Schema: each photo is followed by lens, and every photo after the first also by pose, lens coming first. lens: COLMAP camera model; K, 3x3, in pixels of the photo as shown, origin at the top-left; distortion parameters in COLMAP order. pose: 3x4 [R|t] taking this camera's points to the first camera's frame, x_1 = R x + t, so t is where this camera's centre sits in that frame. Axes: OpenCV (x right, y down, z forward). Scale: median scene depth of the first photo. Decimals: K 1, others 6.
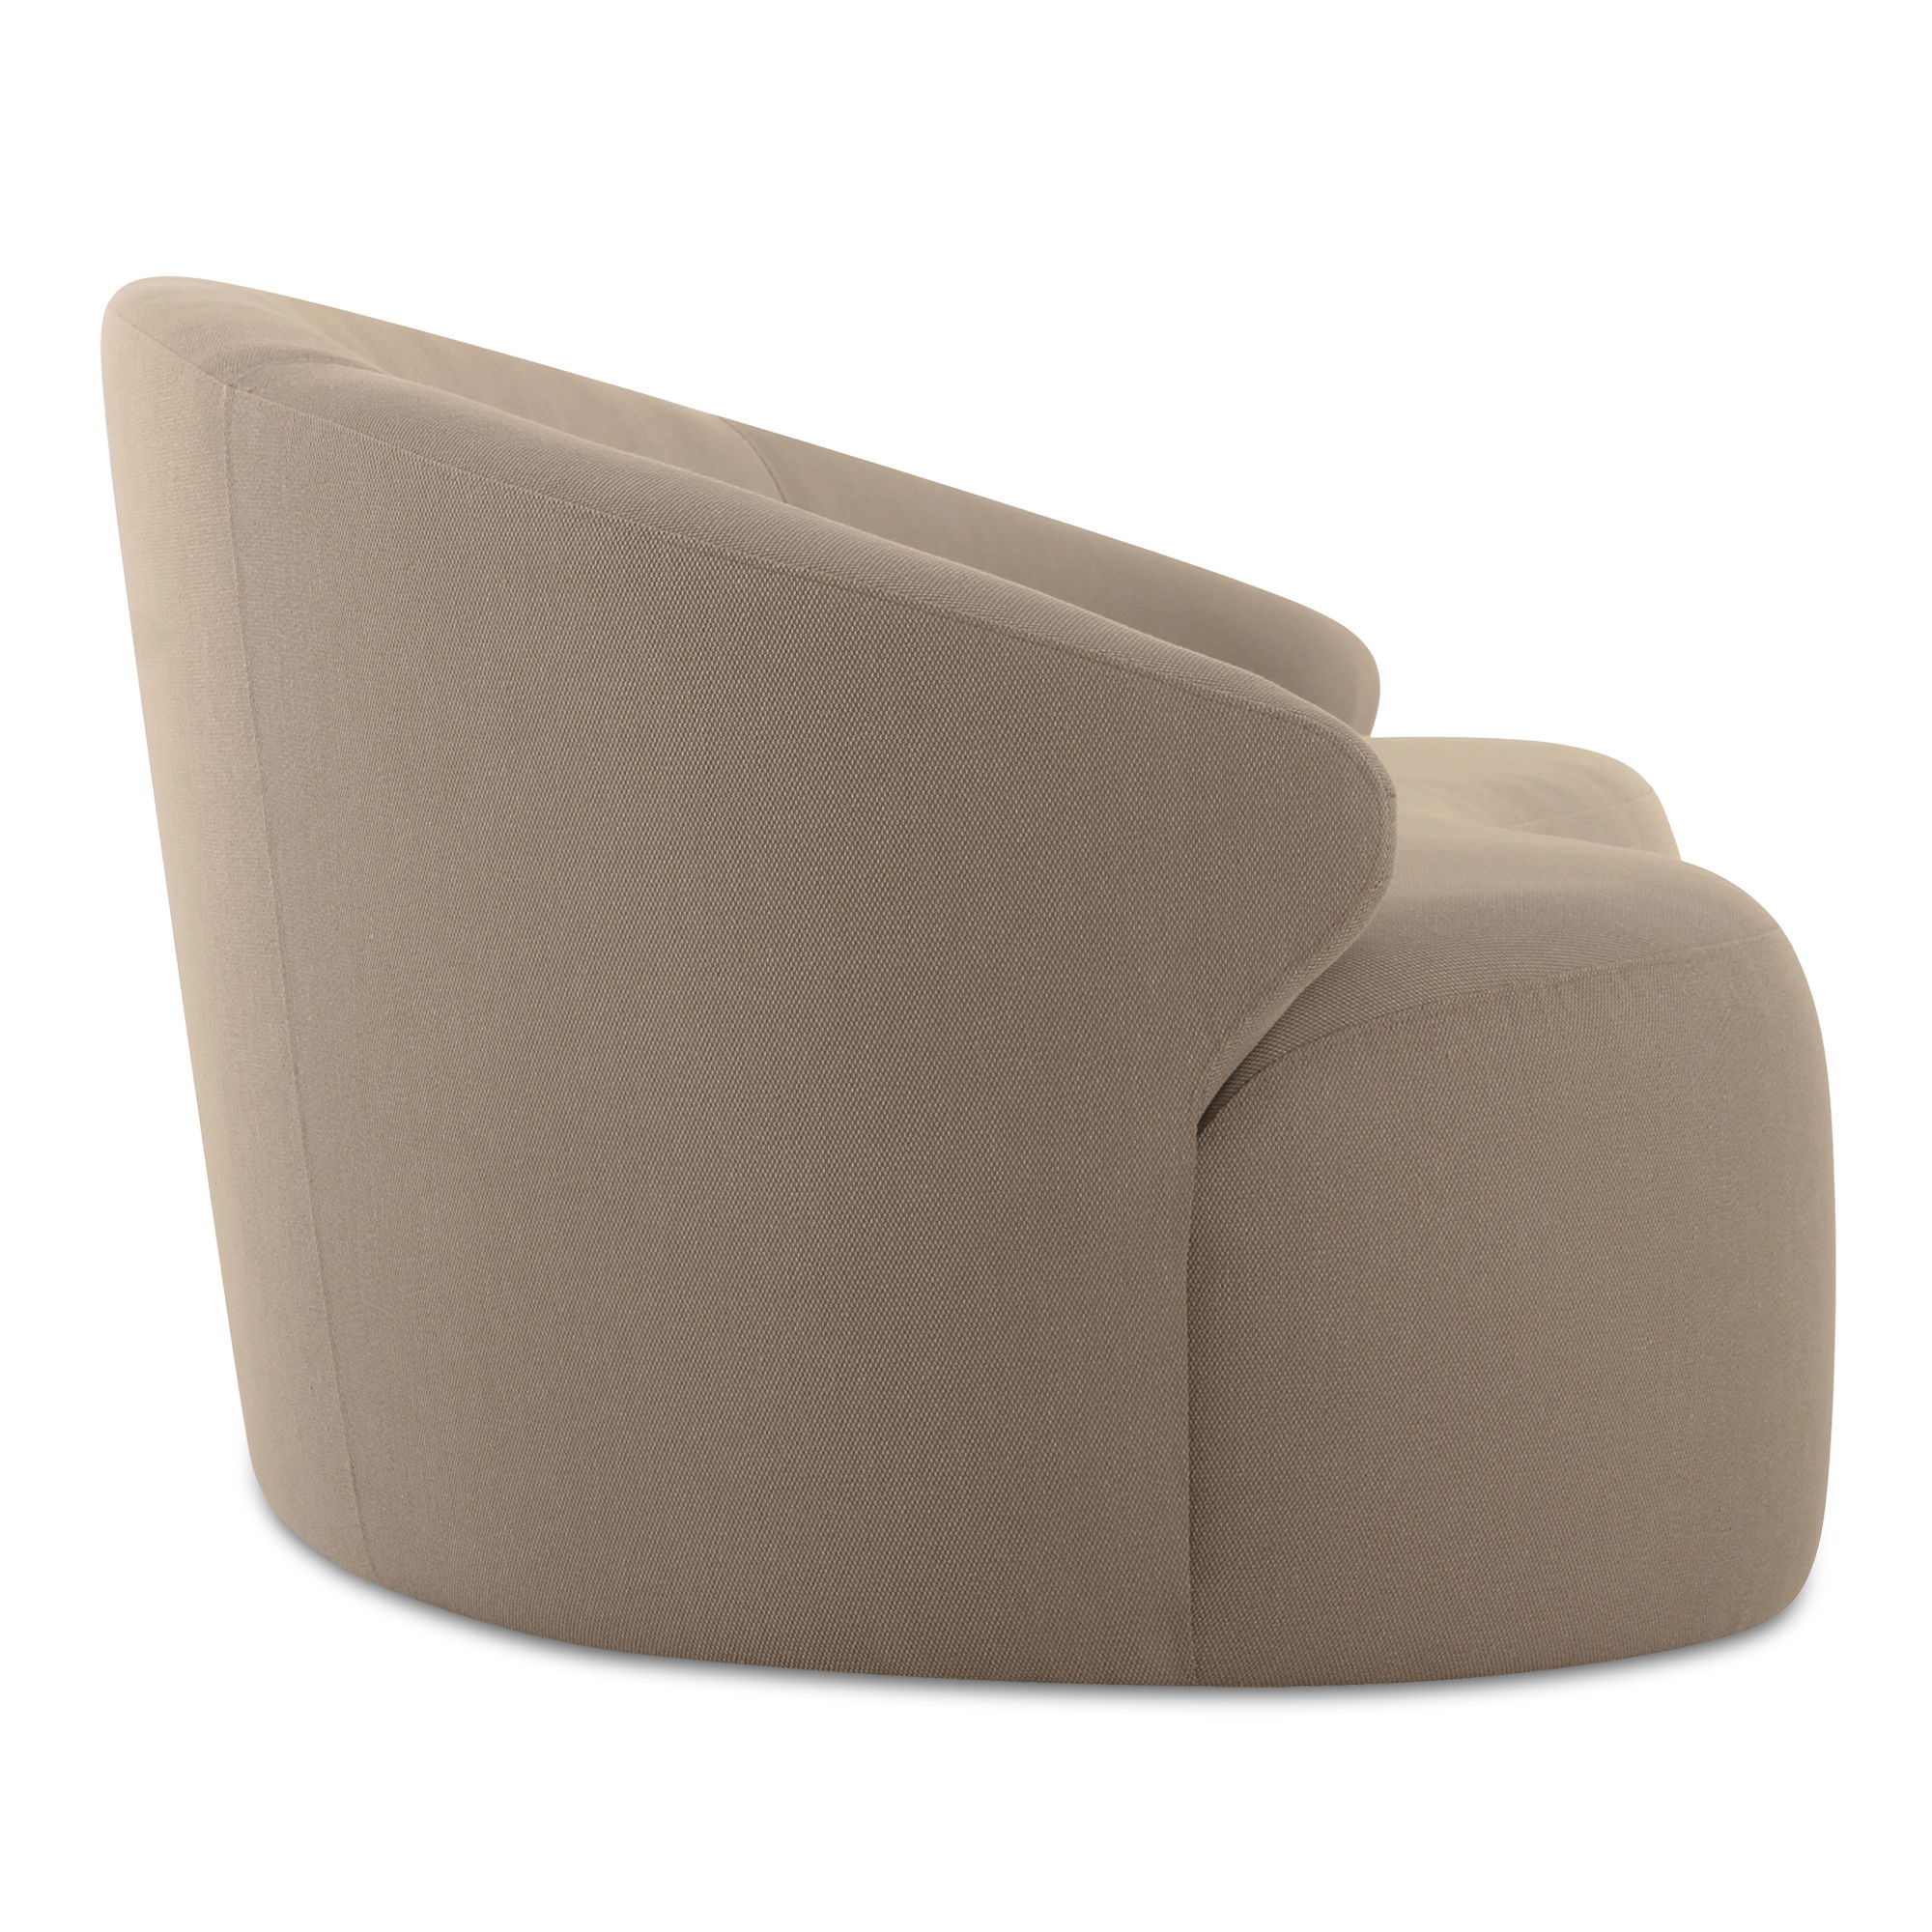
lens RADIAL K [[4931.2, 0, 965.8], [0, 4931.2, 964.2], [0, 0, 1]] dist [-0.064418, 0.000000]
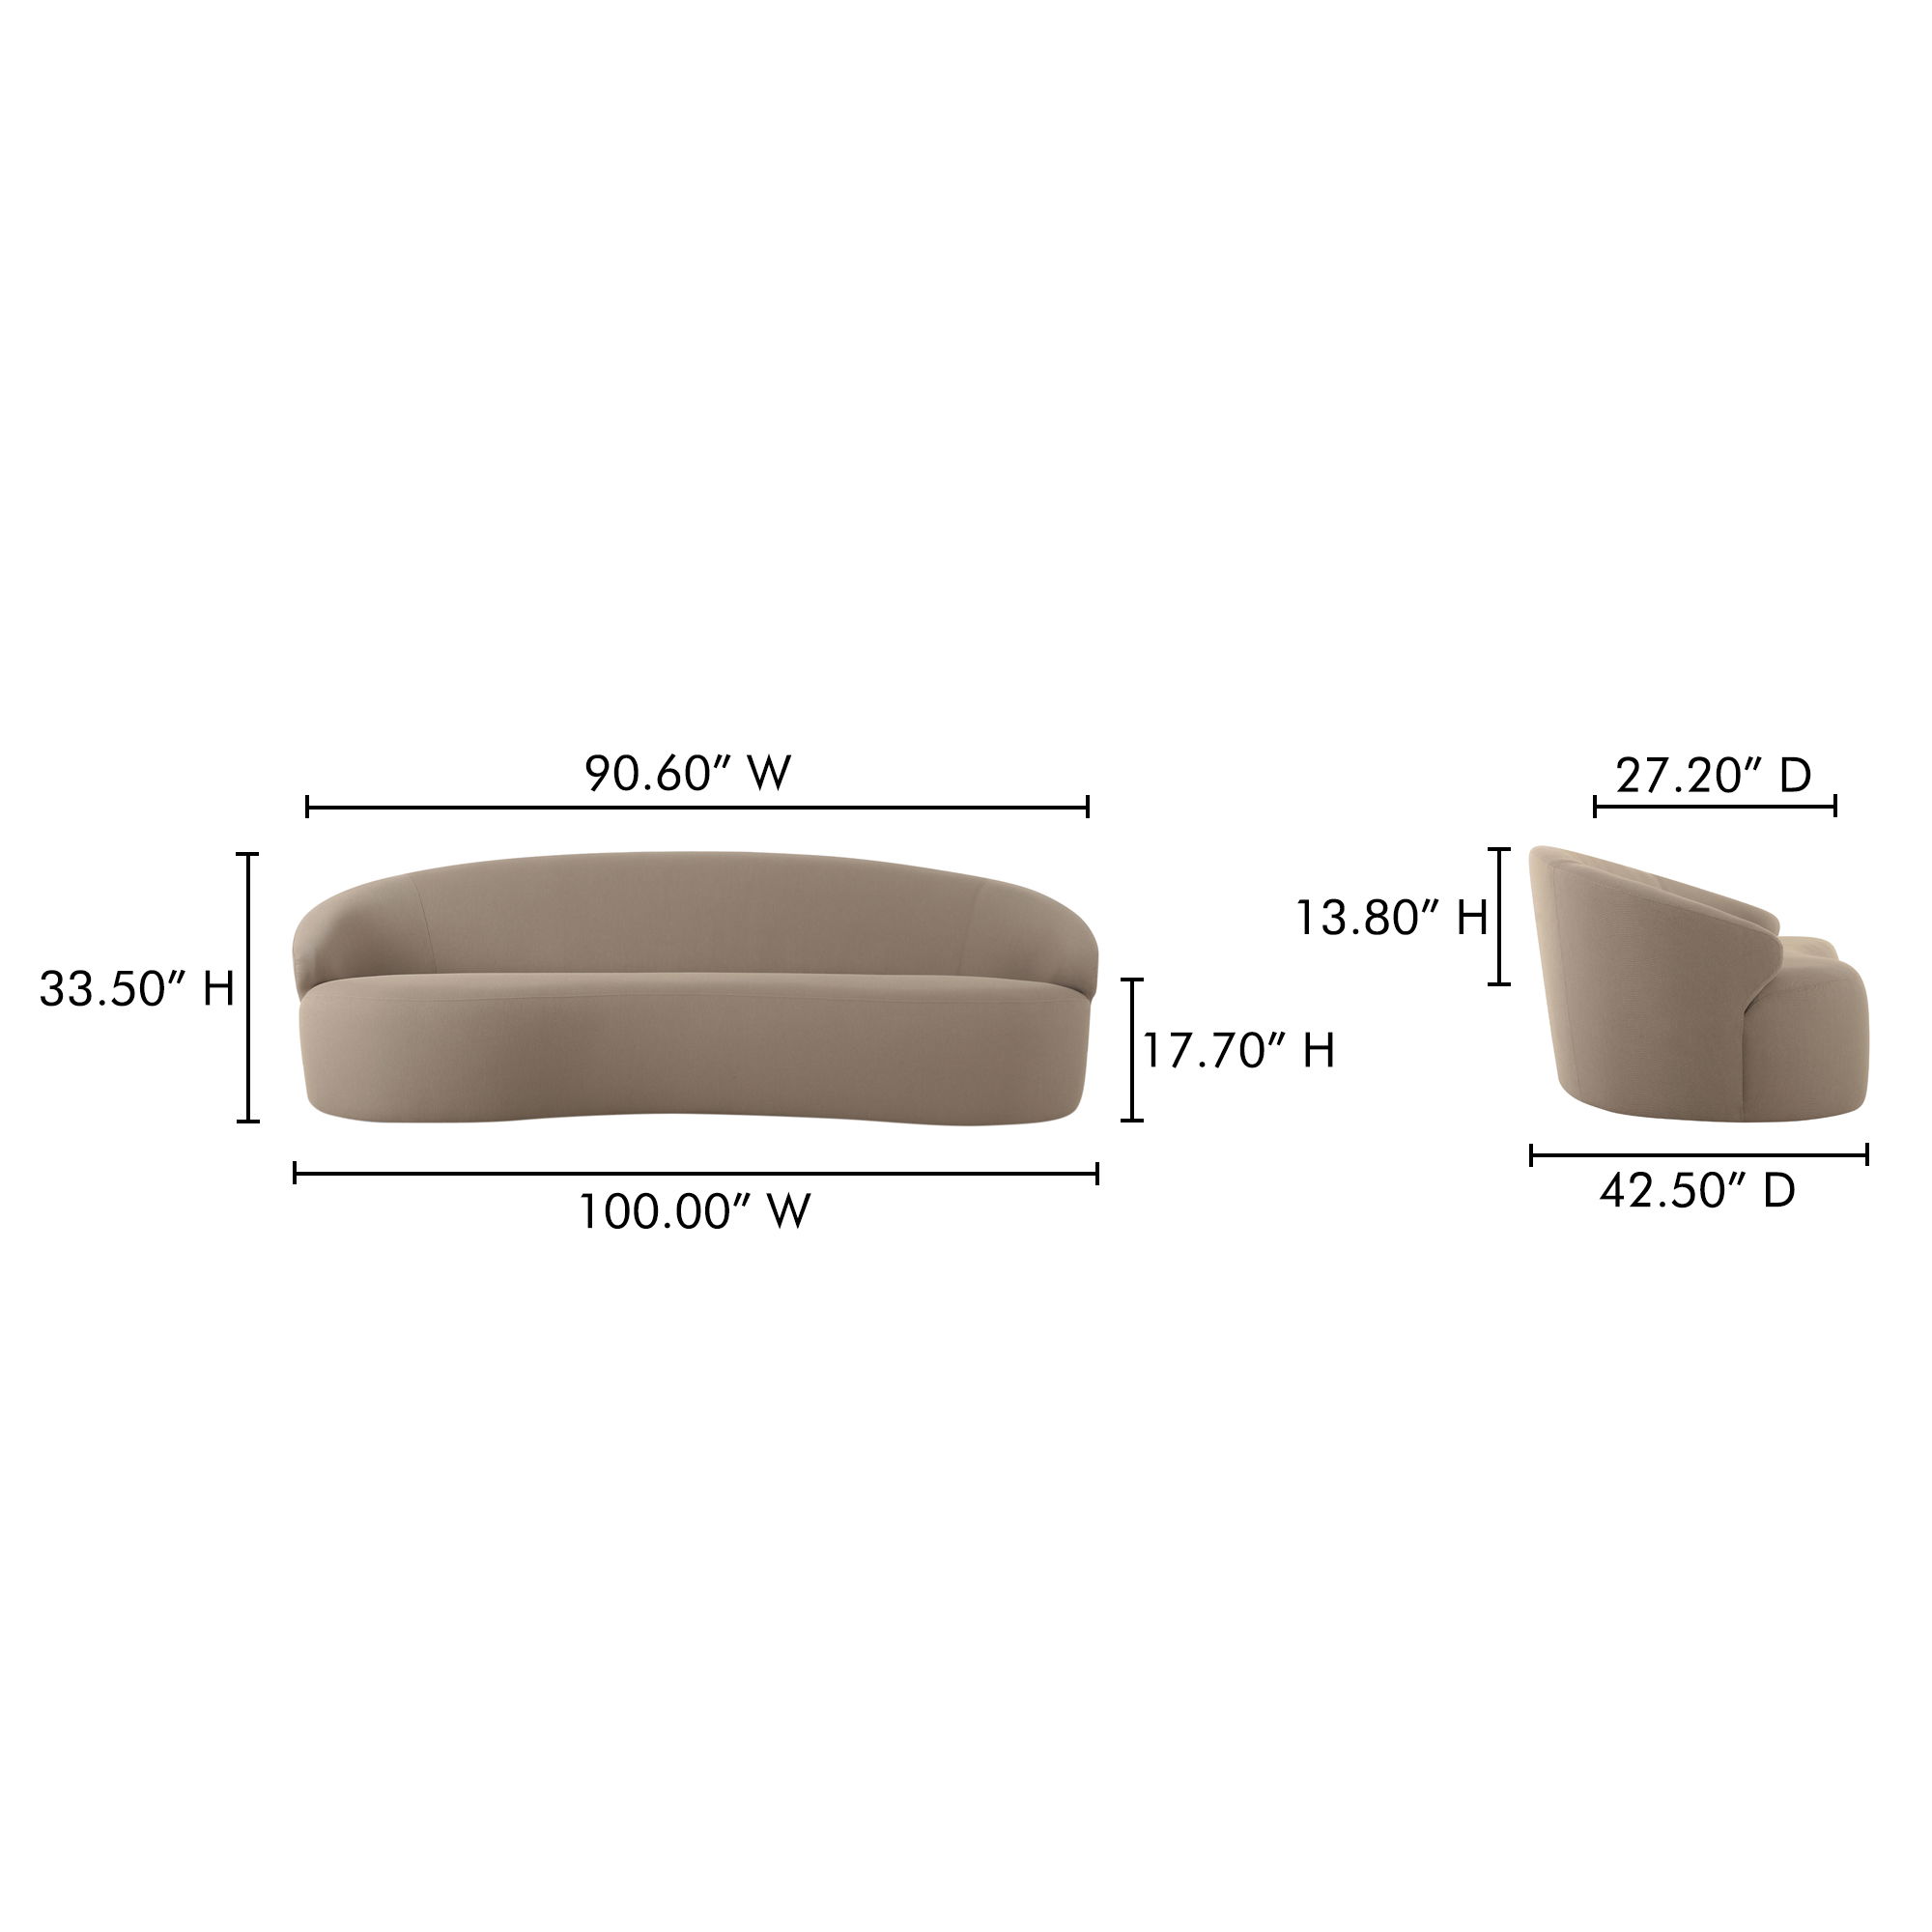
lens RADIAL K [[4457.6, 0, 966.2], [0, 4457.6, 967.3], [0, 0, 1]] dist [-0.057288, 0.000000]
pose [[0.999728, 0.000587, -0.023300, -0.650846], [-0.001194, 0.999659, -0.026080, 0.107267], [0.023277, 0.026101, 0.999388, -3.622596]]
